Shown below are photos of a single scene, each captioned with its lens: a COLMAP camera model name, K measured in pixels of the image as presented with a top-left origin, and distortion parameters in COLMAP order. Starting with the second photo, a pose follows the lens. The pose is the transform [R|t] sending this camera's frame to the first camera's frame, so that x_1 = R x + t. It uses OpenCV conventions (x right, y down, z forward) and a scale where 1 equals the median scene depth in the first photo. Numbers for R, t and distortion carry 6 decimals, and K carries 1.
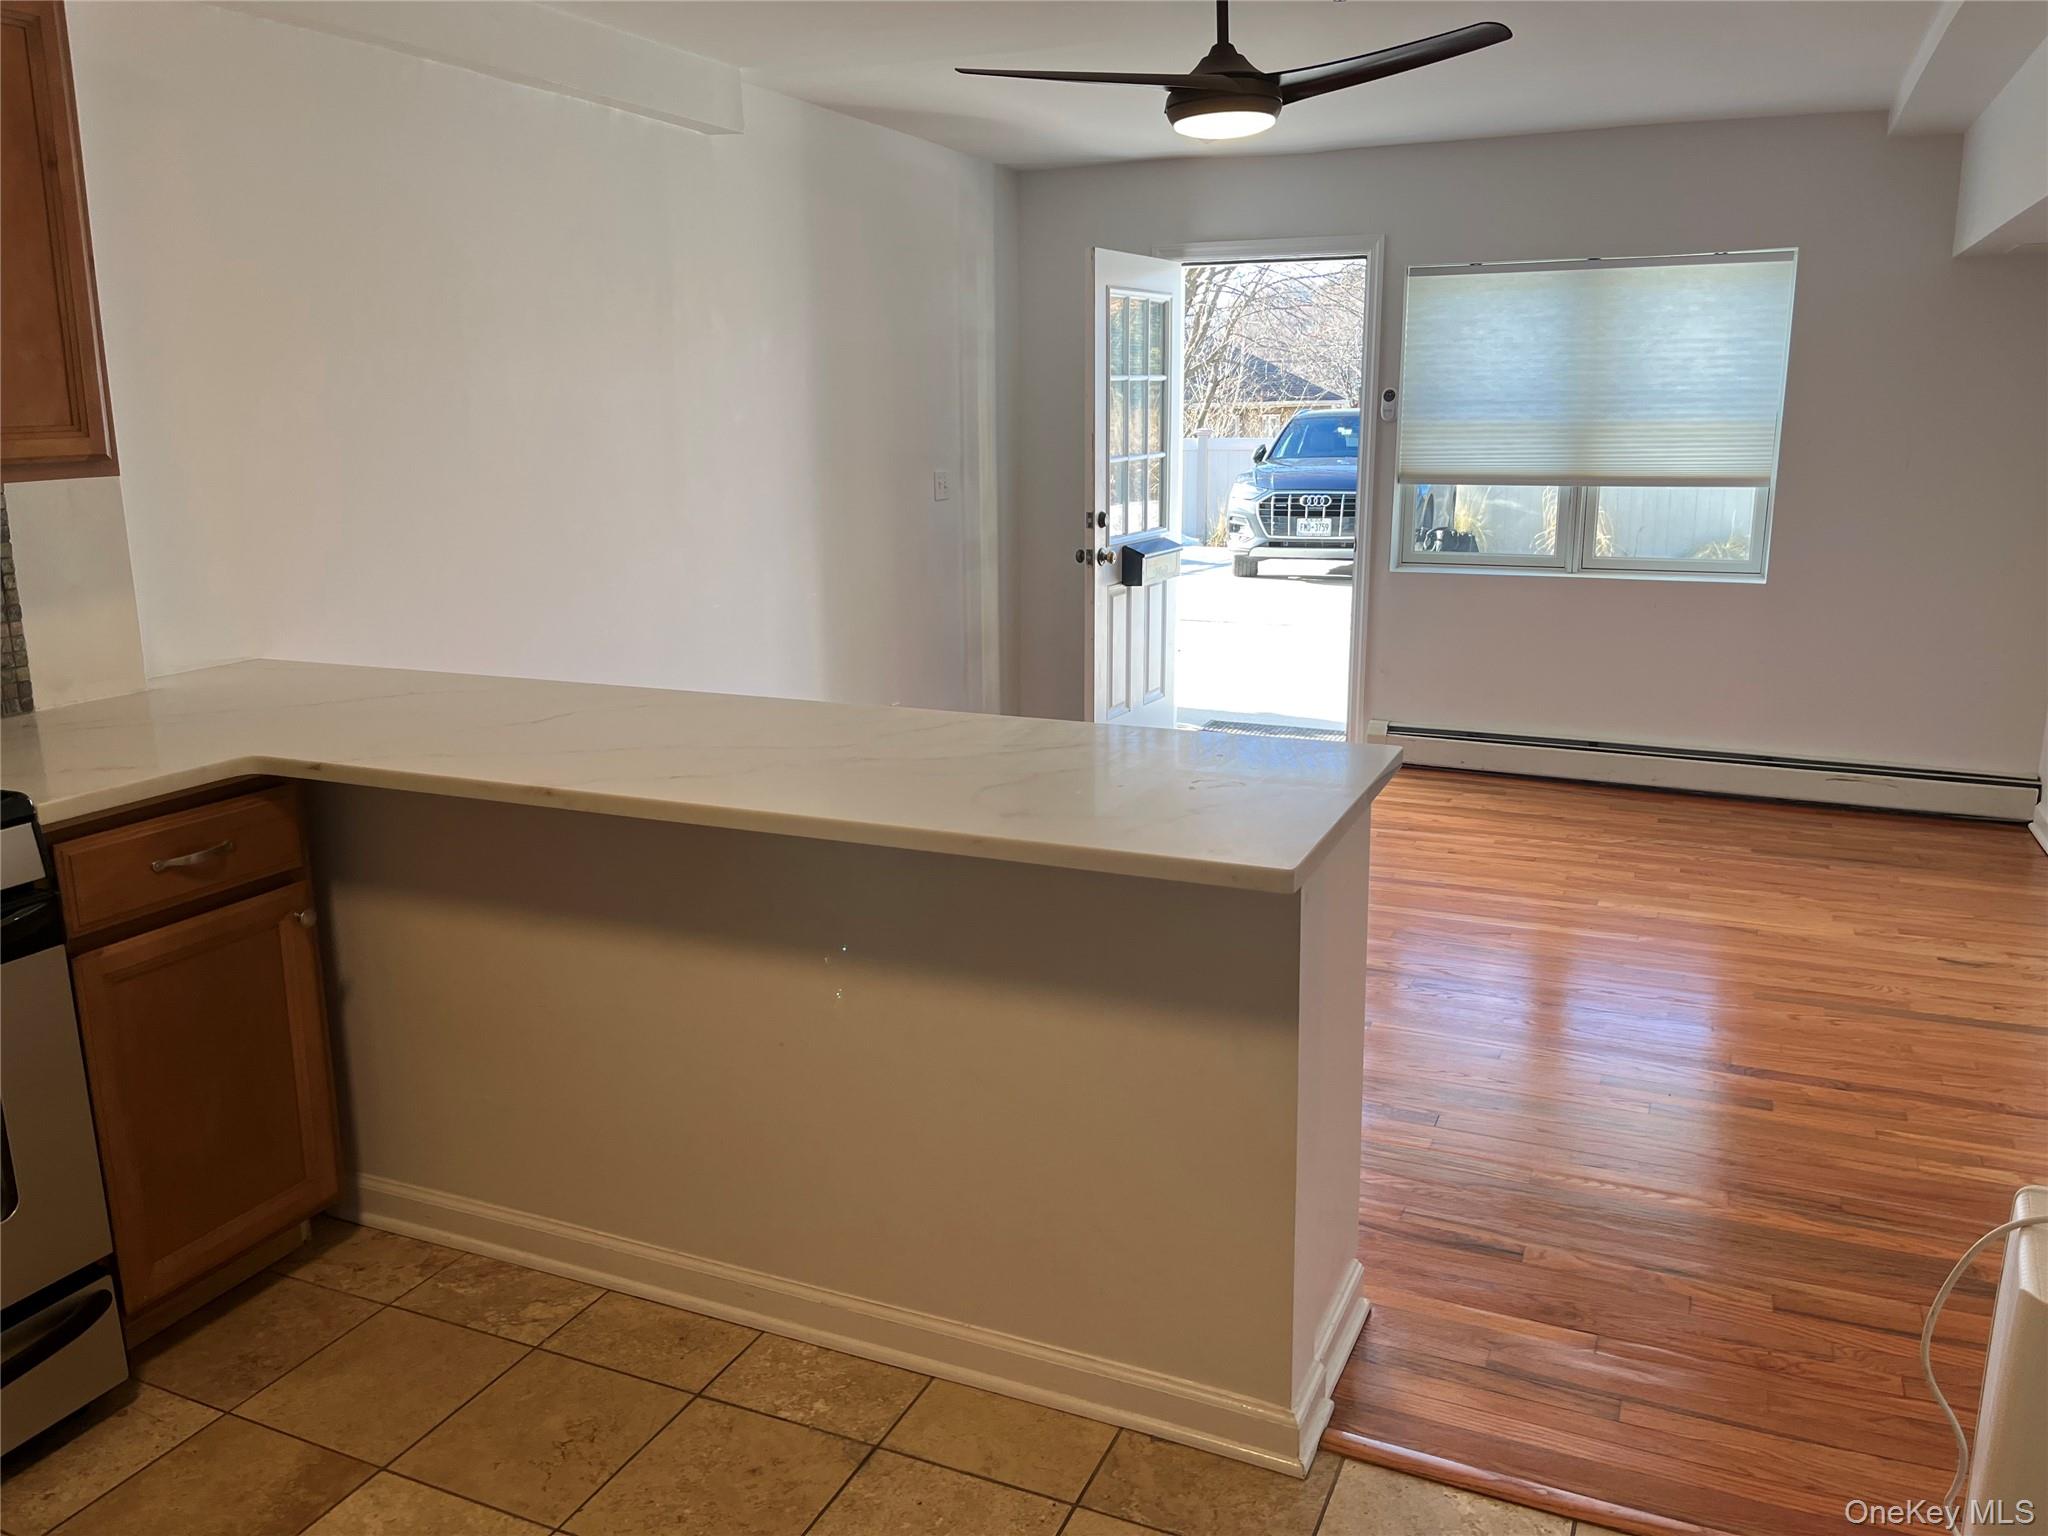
lens RADIAL K [[1572.1, 0, 1022.8], [0, 1572.1, 737.1], [0, 0, 1]] dist [0.037383, -0.001488]
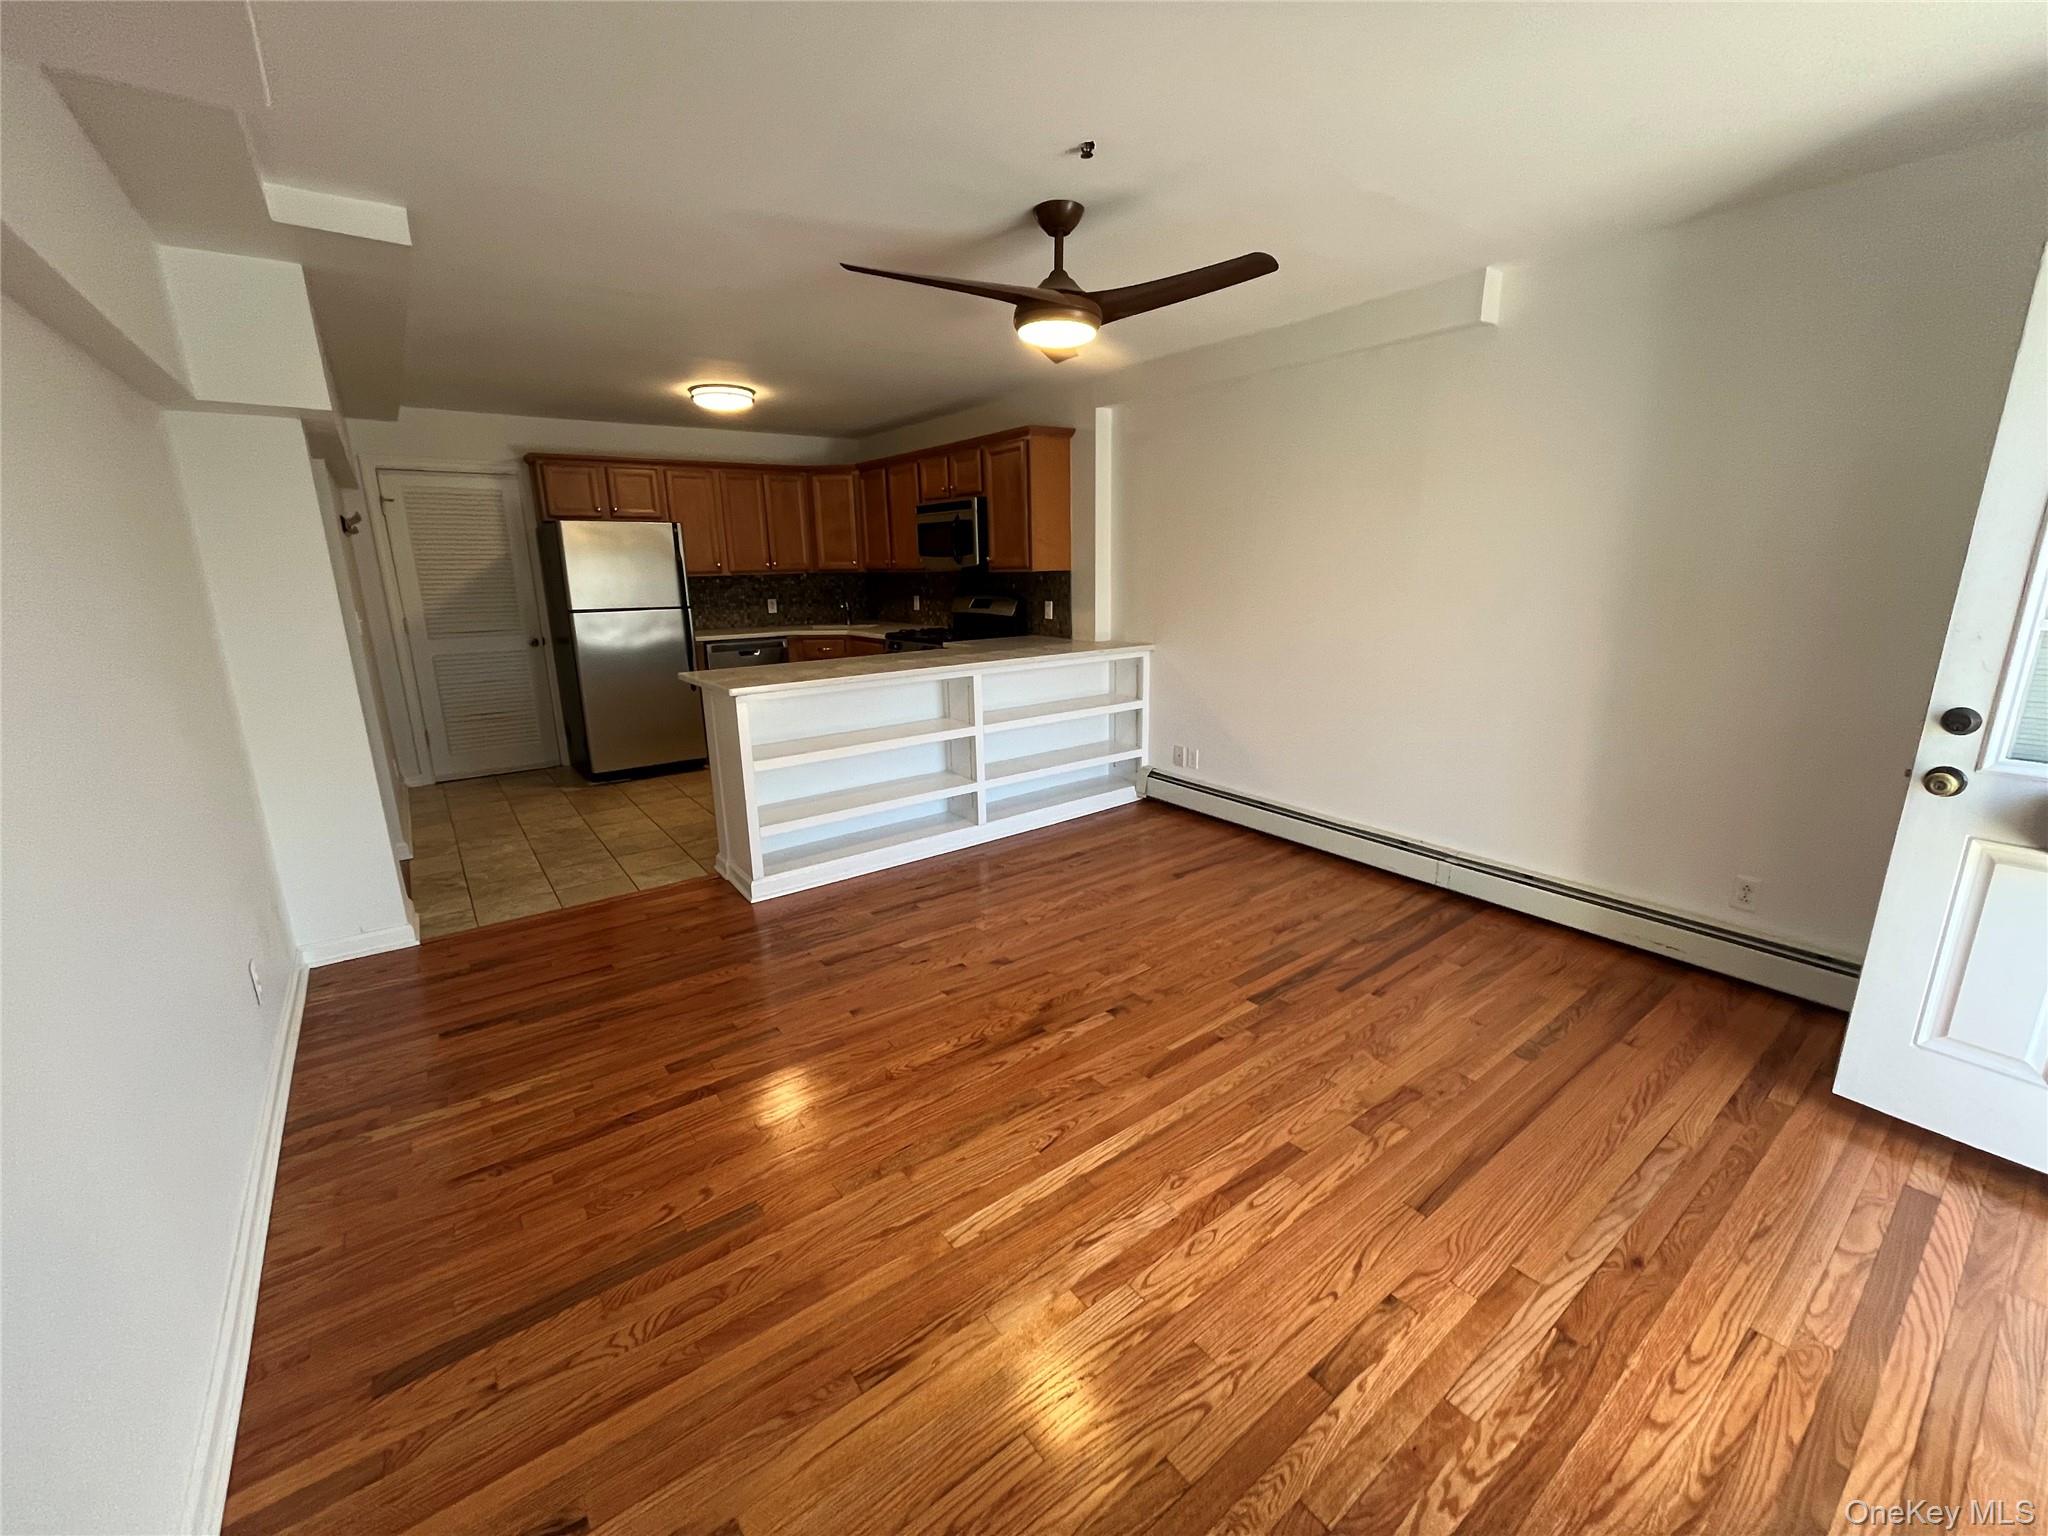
lens RADIAL K [[822.6, 0, 1024.0], [0, 822.6, 768.0], [0, 0, 1]] dist [-0.003549, 0.000659]
pose [[-0.485478, 0.229118, -0.843692, 1.022964], [-0.160091, 0.925431, 0.343435, -0.360558], [0.859466, 0.301798, -0.412596, 1.754894]]
